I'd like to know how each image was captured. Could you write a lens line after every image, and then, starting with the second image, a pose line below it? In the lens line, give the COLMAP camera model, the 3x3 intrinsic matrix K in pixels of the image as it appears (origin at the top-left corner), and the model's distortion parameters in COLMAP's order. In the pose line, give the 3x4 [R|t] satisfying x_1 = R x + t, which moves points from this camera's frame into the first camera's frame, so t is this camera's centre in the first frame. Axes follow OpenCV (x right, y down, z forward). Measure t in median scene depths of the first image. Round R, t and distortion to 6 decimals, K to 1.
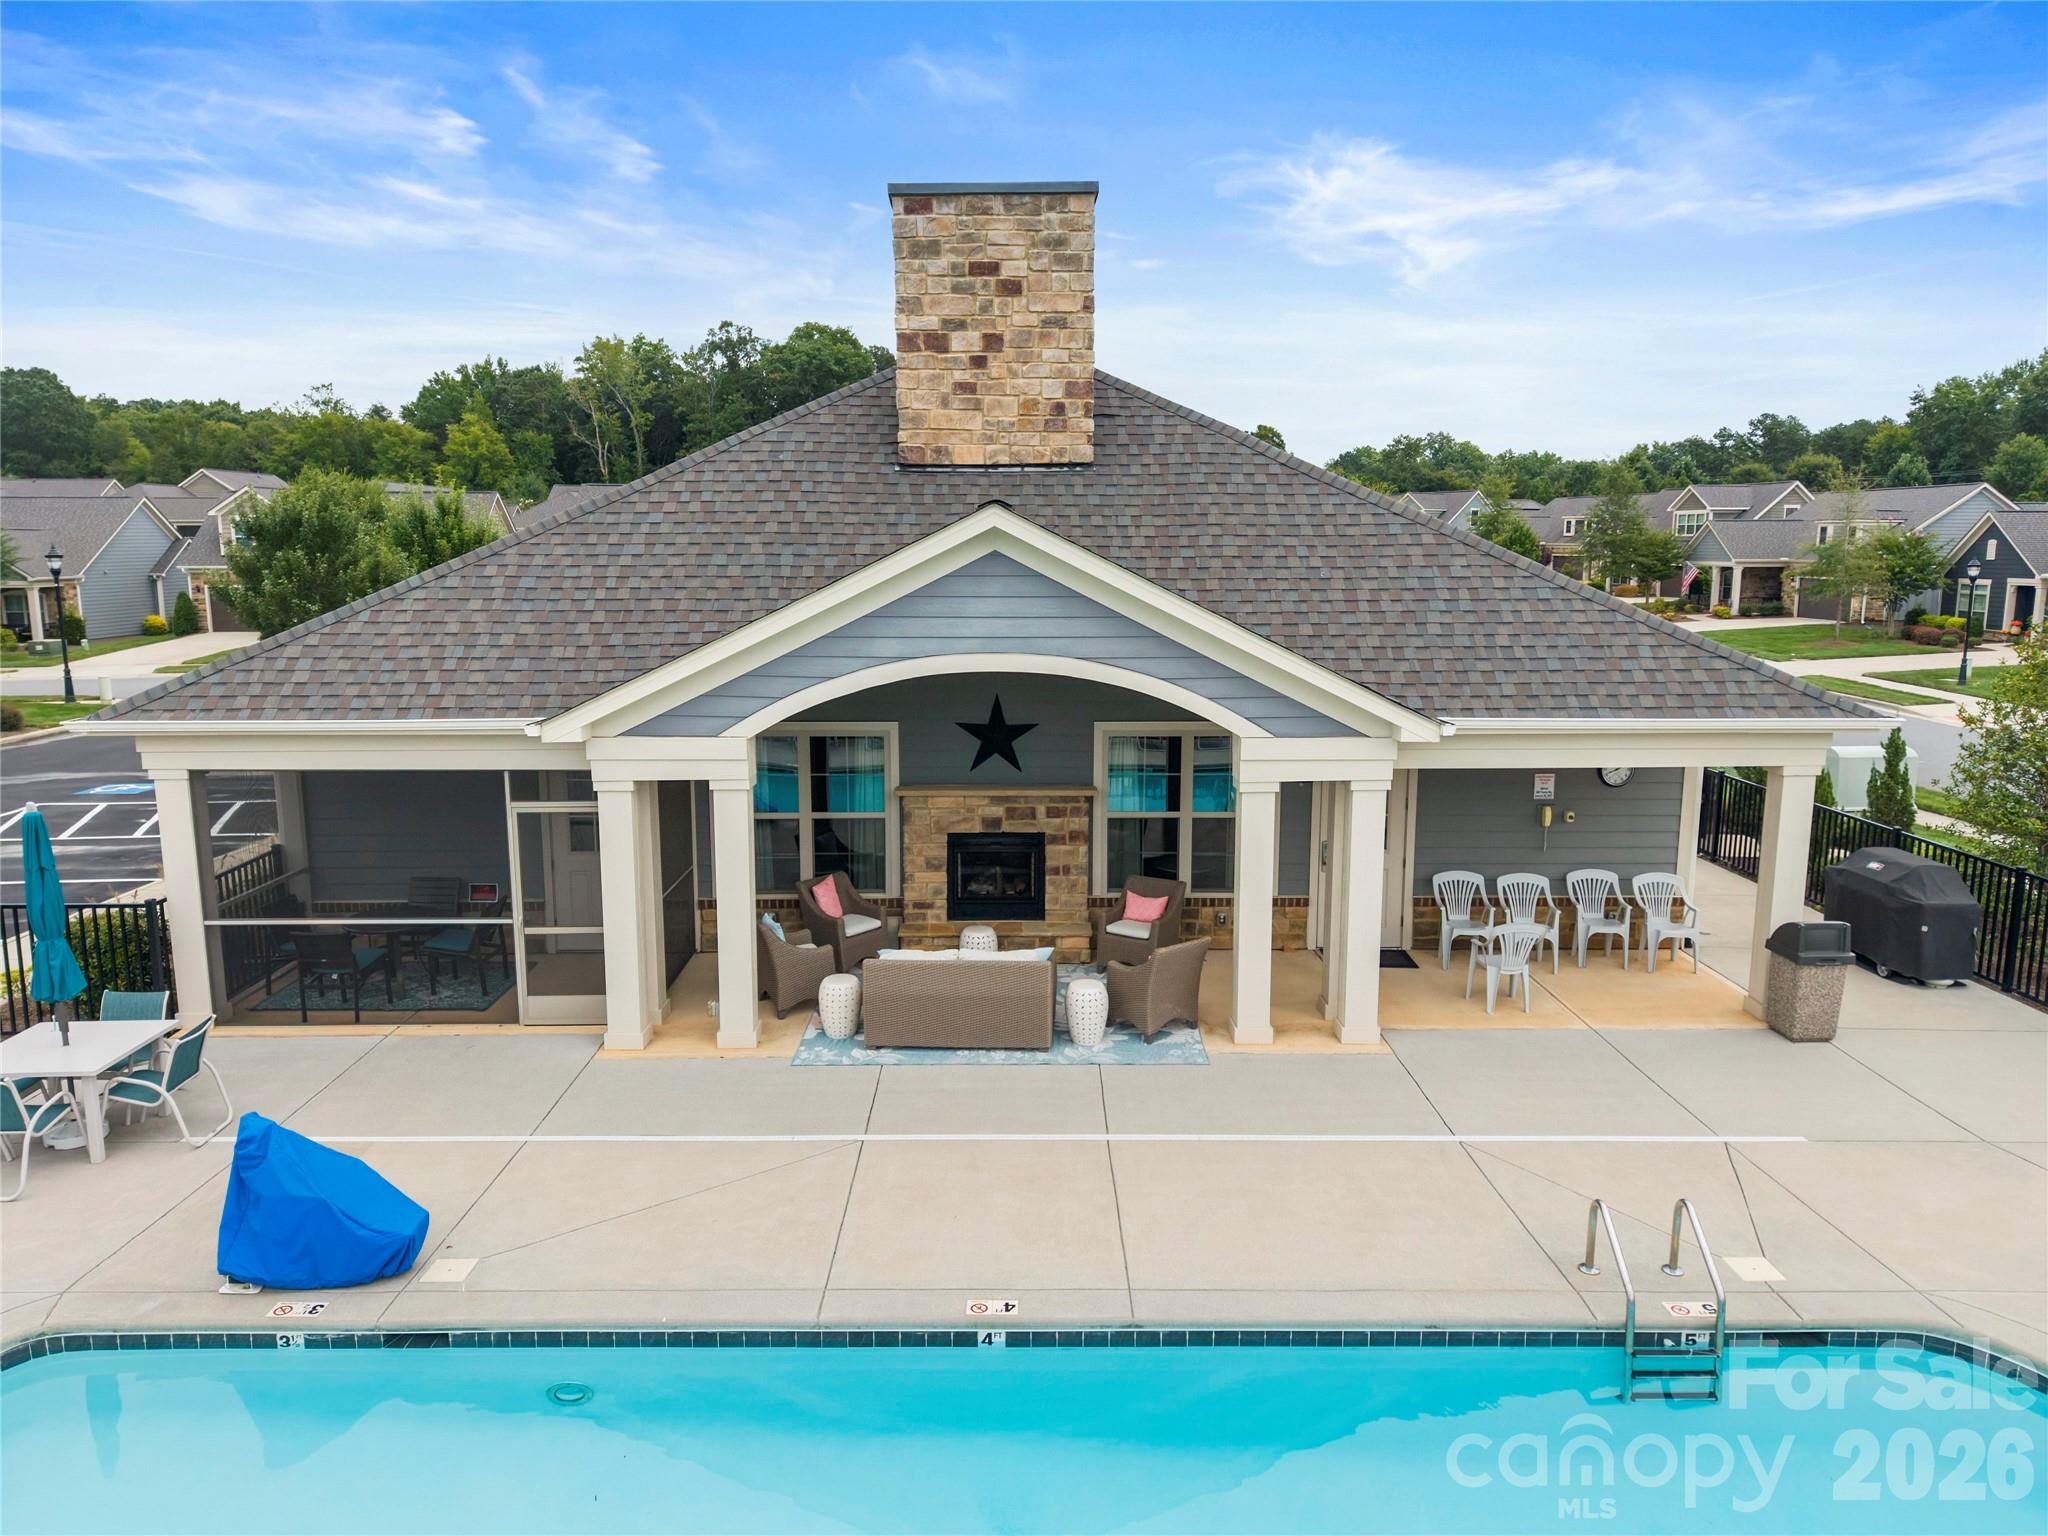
lens RADIAL K [[1361.3, 0, 1024.0], [0, 1361.3, 768.0], [0, 0, 1]] dist [0.033251, -0.037232]
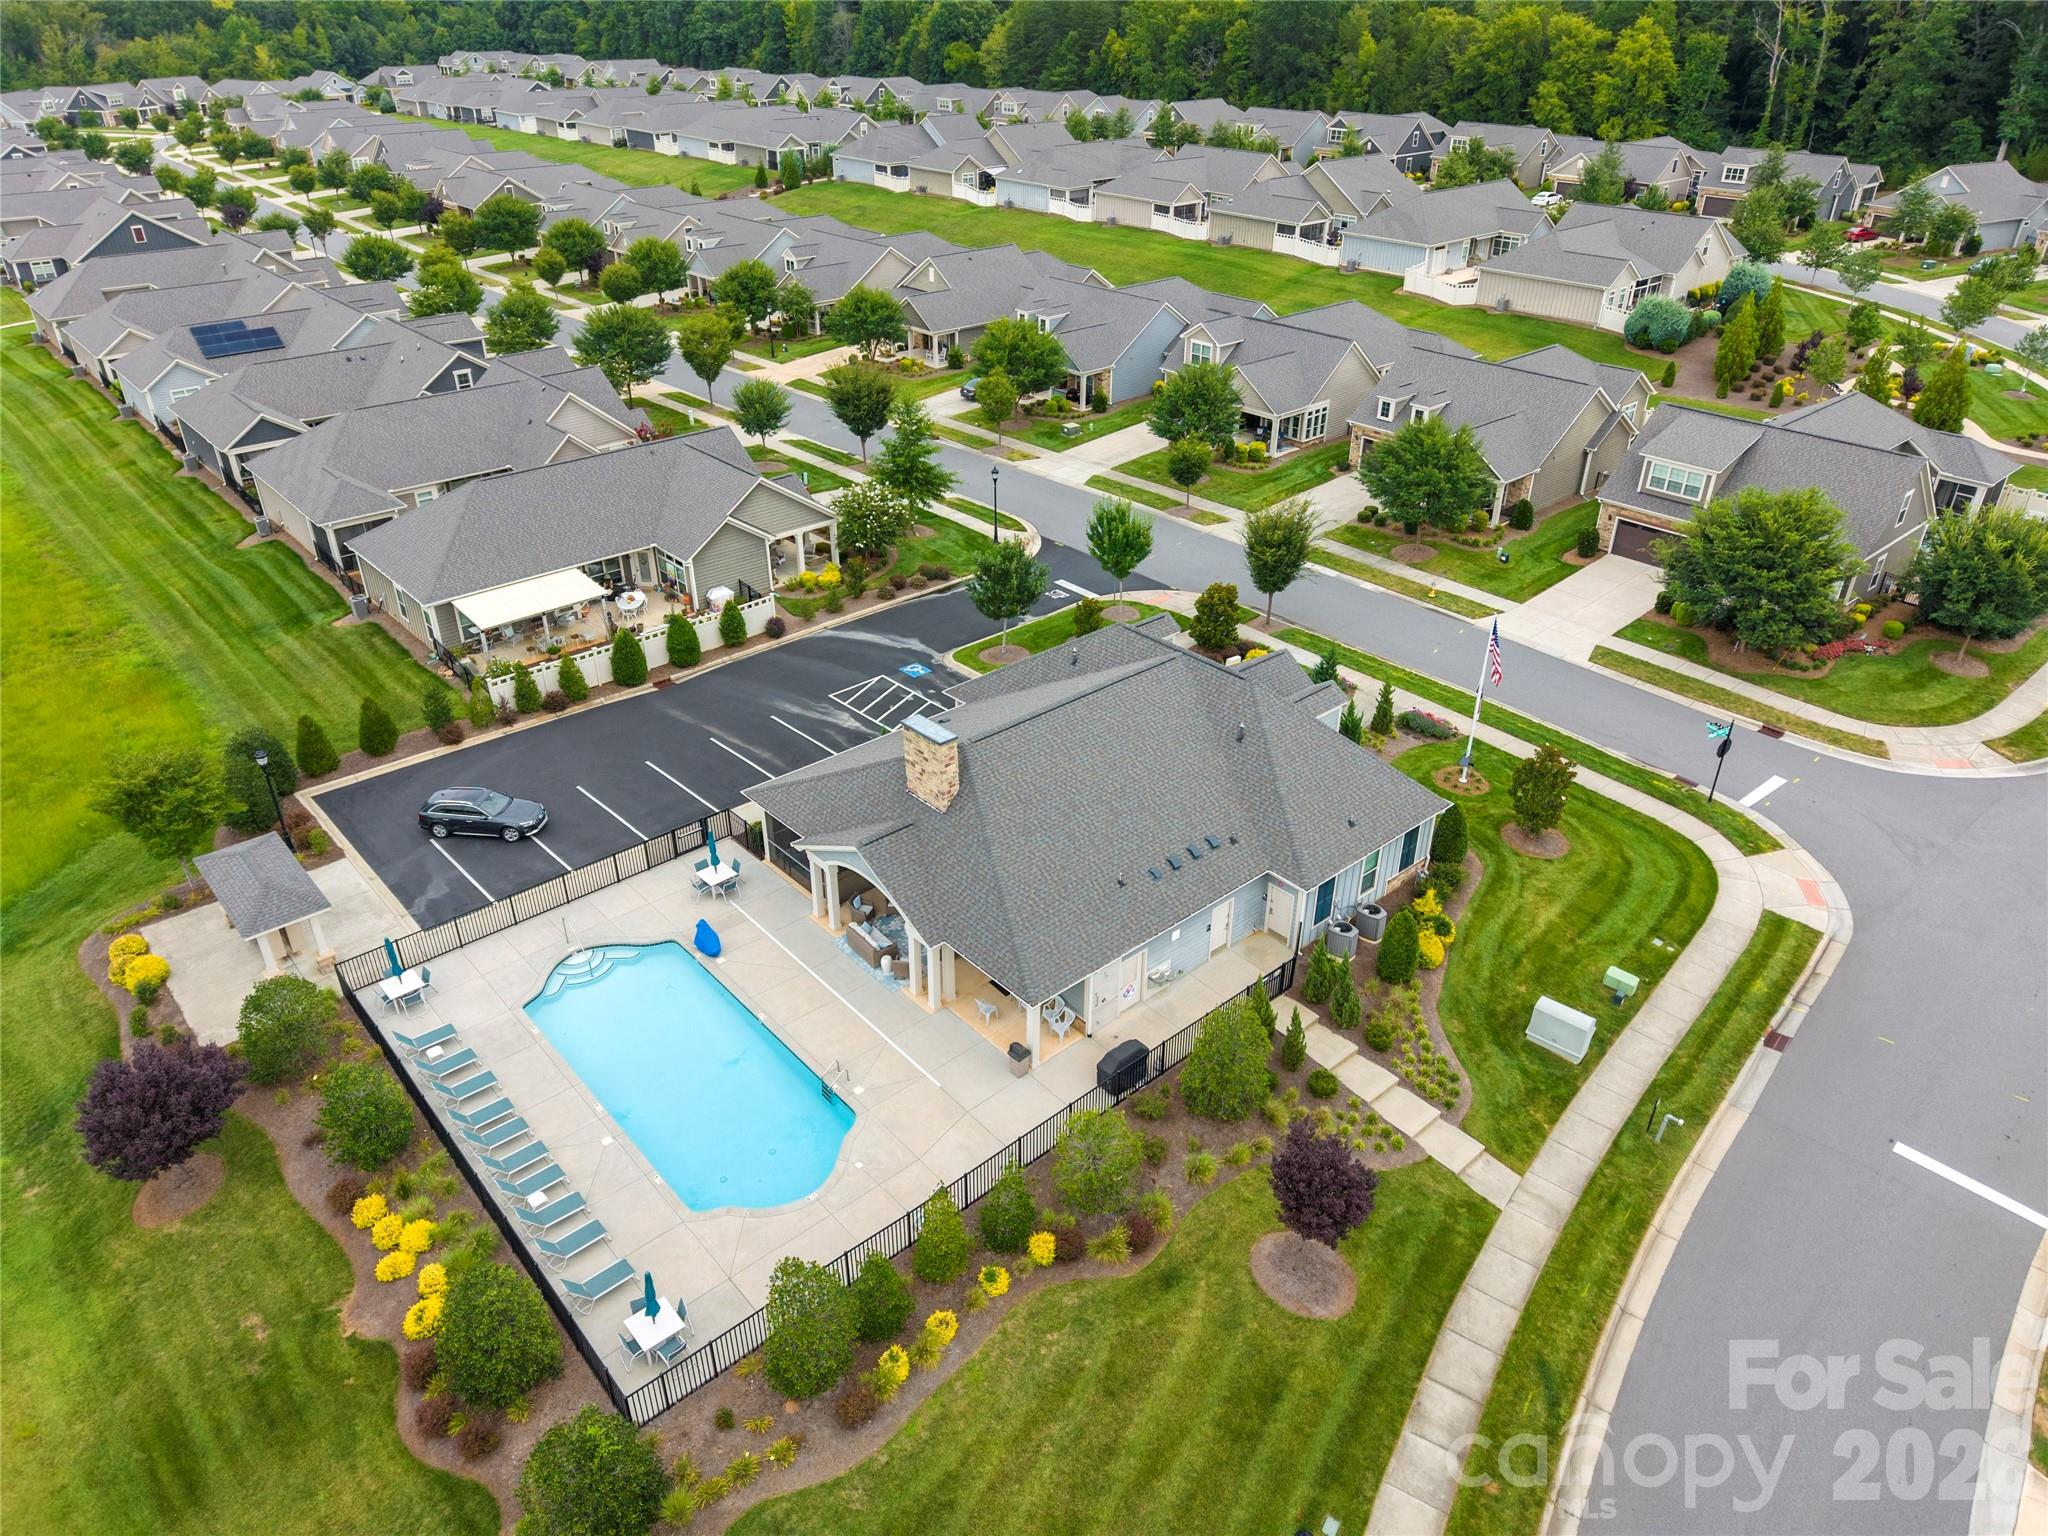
lens RADIAL K [[1361.3, 0, 1024.0], [0, 1361.3, 768.0], [0, 0, 1]] dist [0.033251, -0.037232]
pose [[0.647001, 0.387724, -0.656552, 2.269794], [-0.122982, 0.902854, 0.411983, -1.695273], [0.752506, -0.185809, 0.631830, -0.865091]]
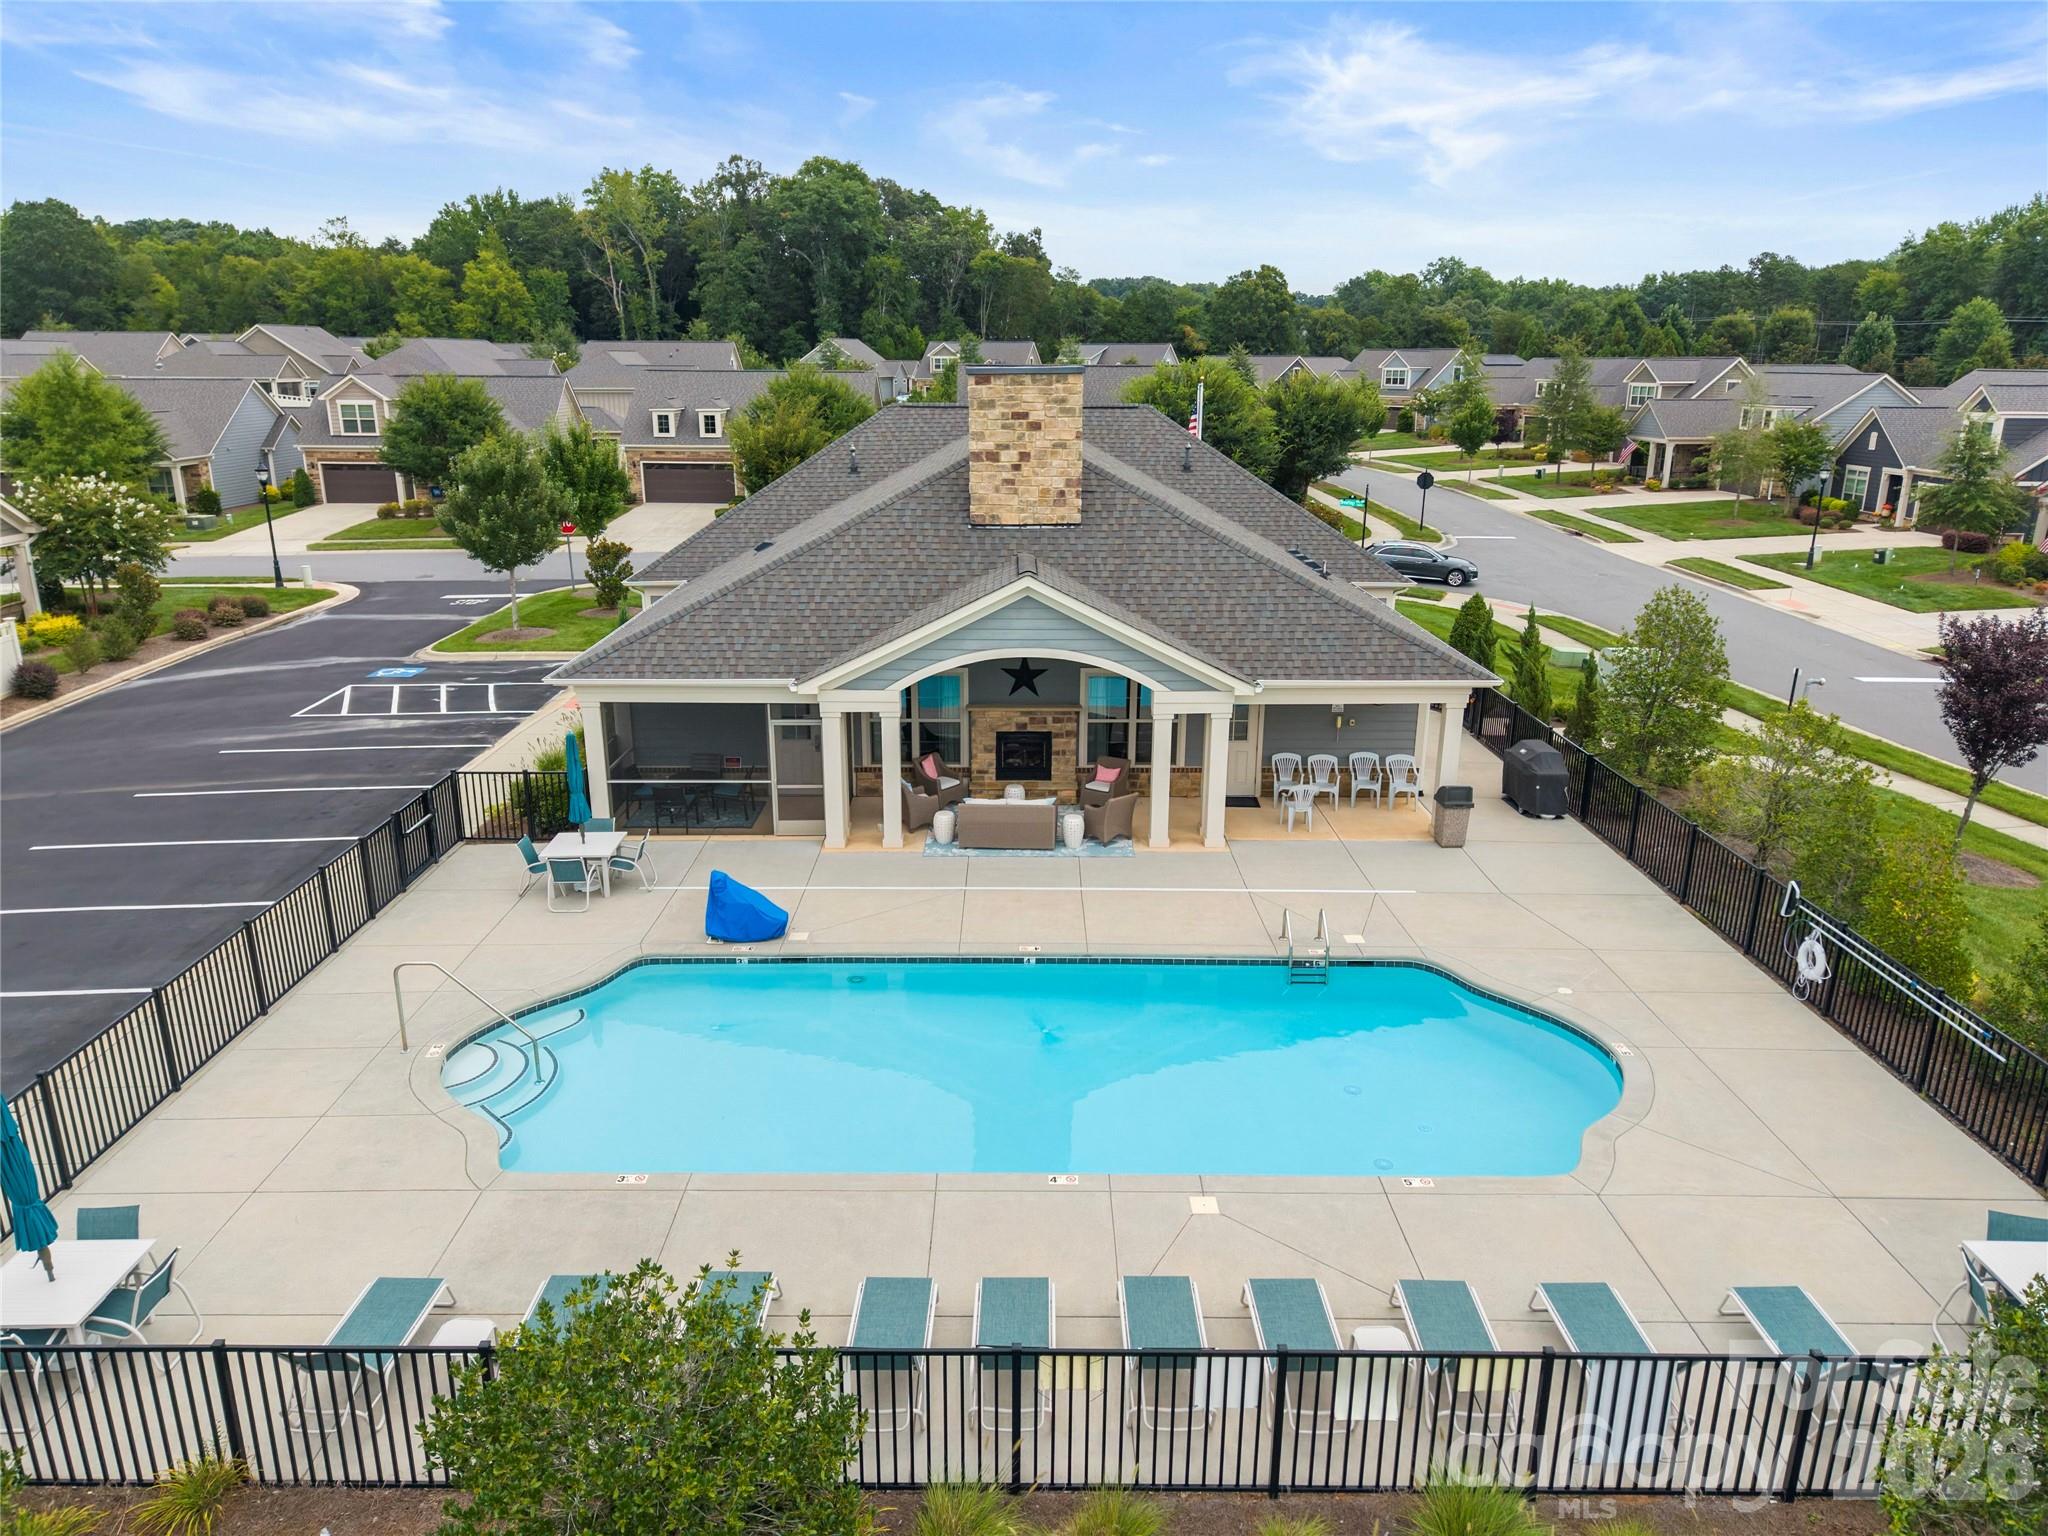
lens RADIAL K [[1361.3, 0, 1024.0], [0, 1361.3, 768.0], [0, 0, 1]] dist [0.033251, -0.037232]
pose [[0.999986, 0.004911, -0.001976, -0.018047], [-0.004618, 0.991764, 0.127998, -0.138574], [0.002588, -0.127987, 0.991773, -0.802295]]
